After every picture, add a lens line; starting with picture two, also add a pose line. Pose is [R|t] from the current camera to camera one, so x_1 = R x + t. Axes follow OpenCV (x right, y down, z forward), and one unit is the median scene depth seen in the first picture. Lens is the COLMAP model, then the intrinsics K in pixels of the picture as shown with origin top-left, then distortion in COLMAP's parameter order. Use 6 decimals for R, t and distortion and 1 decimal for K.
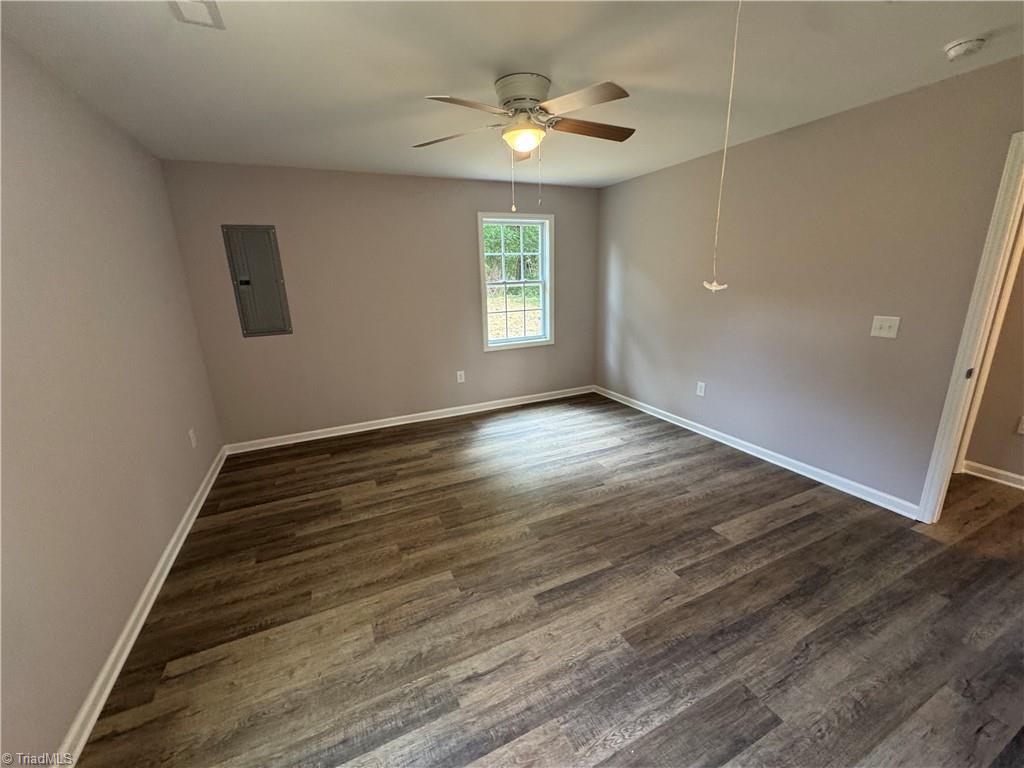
lens RADIAL K [[408.0, 0, 507.6], [0, 408.0, 389.9], [0, 0, 1]] dist [-0.003975, 0.001007]
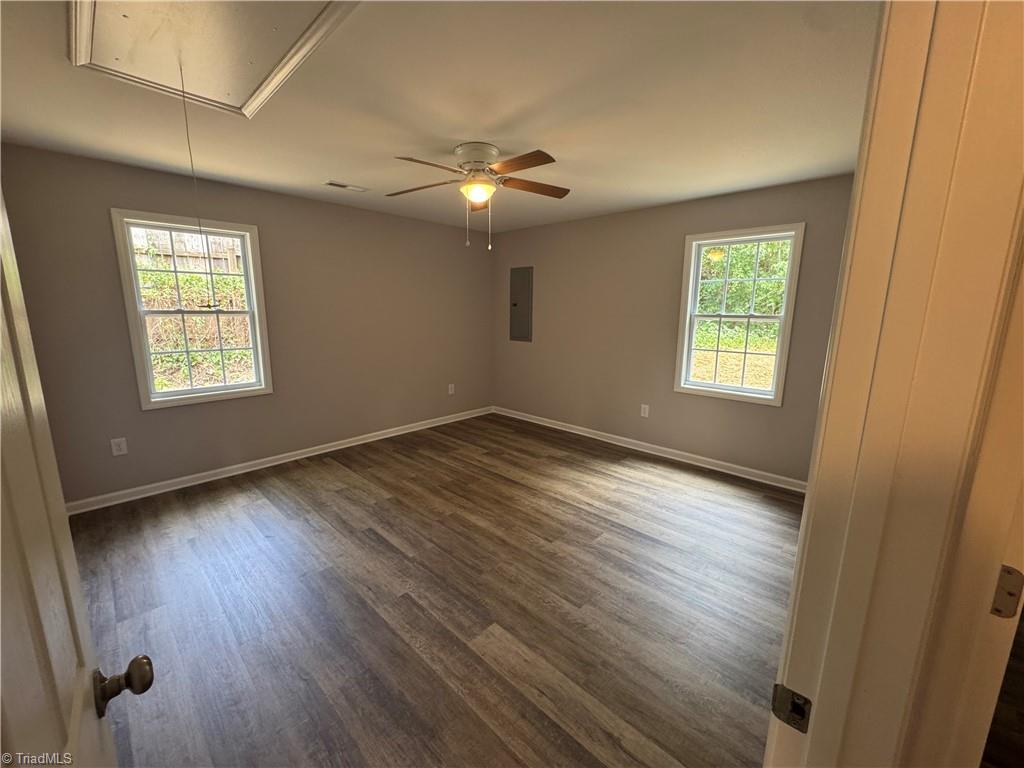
lens RADIAL K [[408.0, 0, 513.6], [0, 408.0, 384.8], [0, 0, 1]] dist [-0.003975, 0.001007]
pose [[0.372698, 0.206918, -0.904589, 0.953950], [-0.273189, 0.956087, 0.106141, -0.165514], [0.886828, 0.207565, 0.412859, 0.514016]]
